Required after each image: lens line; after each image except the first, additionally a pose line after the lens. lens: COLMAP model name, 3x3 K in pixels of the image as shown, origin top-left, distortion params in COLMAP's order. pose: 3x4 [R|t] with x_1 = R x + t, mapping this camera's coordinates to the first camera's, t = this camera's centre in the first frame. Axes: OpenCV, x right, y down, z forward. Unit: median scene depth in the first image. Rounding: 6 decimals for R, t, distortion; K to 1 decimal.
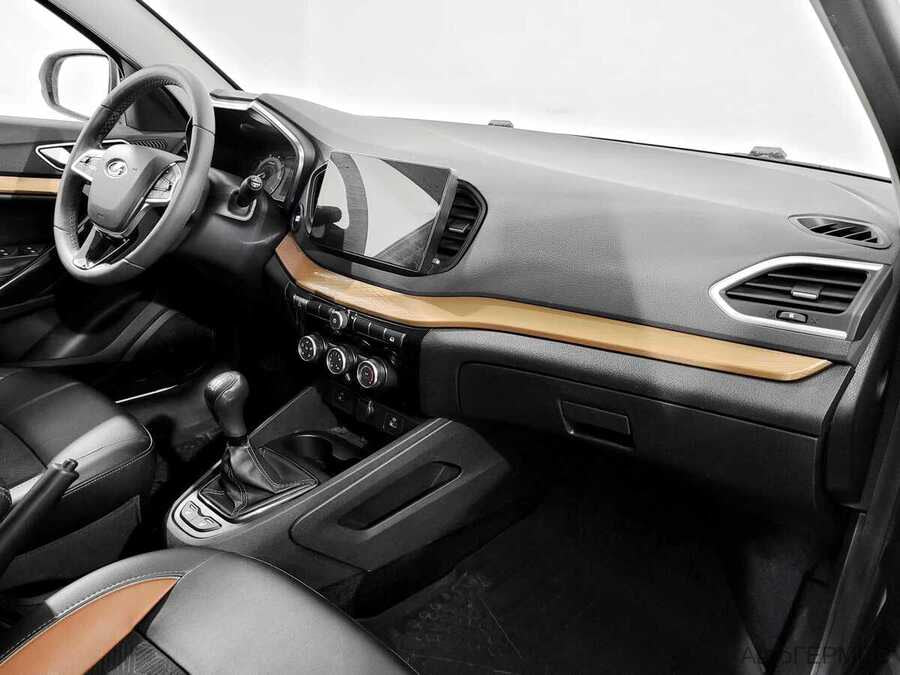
lens RADIAL K [[897.7, 0, 450.0], [0, 897.7, 337.5], [0, 0, 1]] dist [0.036109, 0.000308]
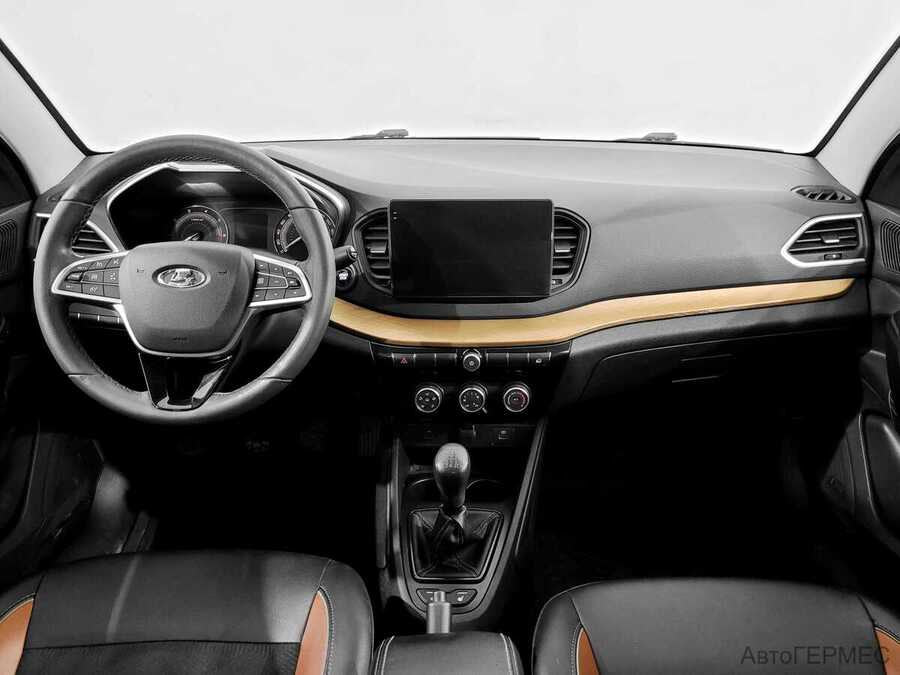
lens RADIAL K [[897.7, 0, 450.0], [0, 897.7, 337.5], [0, 0, 1]] dist [0.036109, 0.000308]
pose [[0.653894, -0.313328, 0.688657, -0.885030], [0.231744, 0.949412, 0.211922, -0.284827], [-0.720221, 0.021018, 0.693427, 0.312728]]
